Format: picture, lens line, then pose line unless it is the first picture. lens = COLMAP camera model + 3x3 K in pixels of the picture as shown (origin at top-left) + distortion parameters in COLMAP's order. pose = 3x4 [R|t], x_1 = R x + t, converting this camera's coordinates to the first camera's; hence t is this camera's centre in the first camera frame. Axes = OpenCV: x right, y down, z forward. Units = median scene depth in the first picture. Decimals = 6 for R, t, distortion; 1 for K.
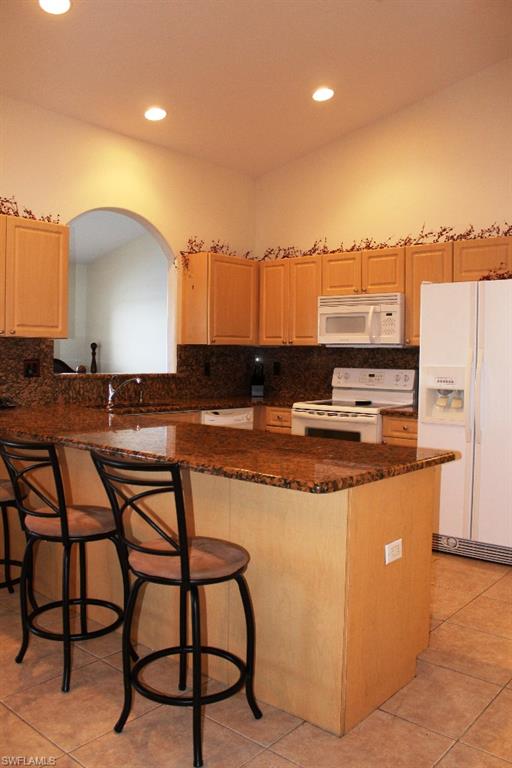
lens RADIAL K [[646.3, 0, 256.0], [0, 646.3, 384.0], [0, 0, 1]] dist [-0.181830, 0.154640]
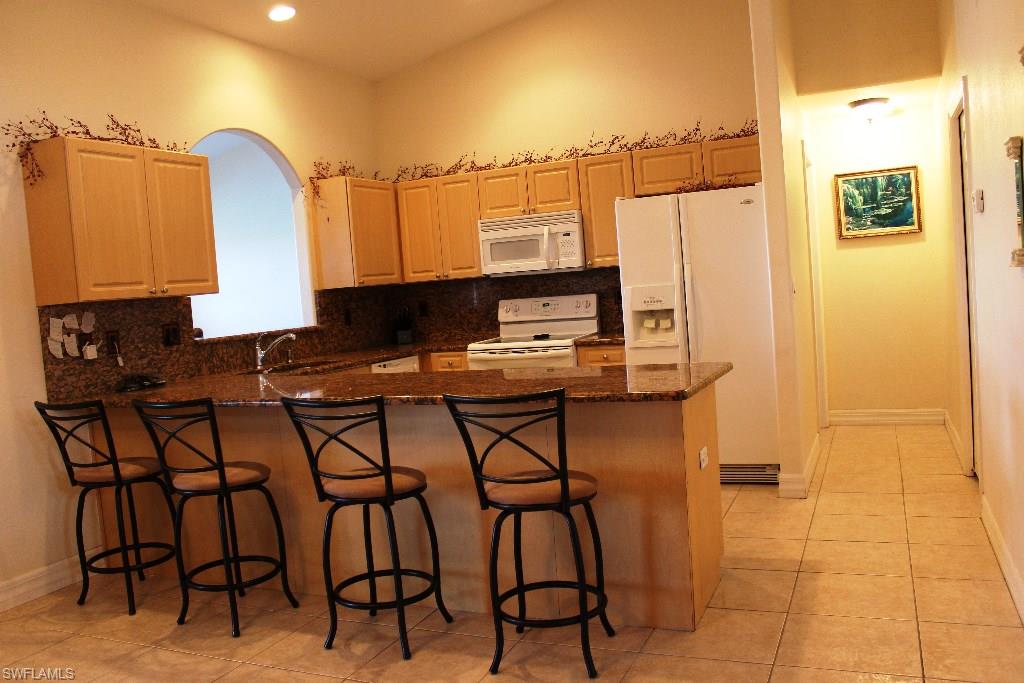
lens RADIAL K [[861.7, 0, 512.0], [0, 861.7, 341.5], [0, 0, 1]] dist [-0.181830, 0.154640]
pose [[0.952046, -0.105979, 0.287013, -0.216387], [0.101738, 0.994368, 0.029694, -0.003148], [-0.288543, 0.000930, 0.957466, -0.127457]]
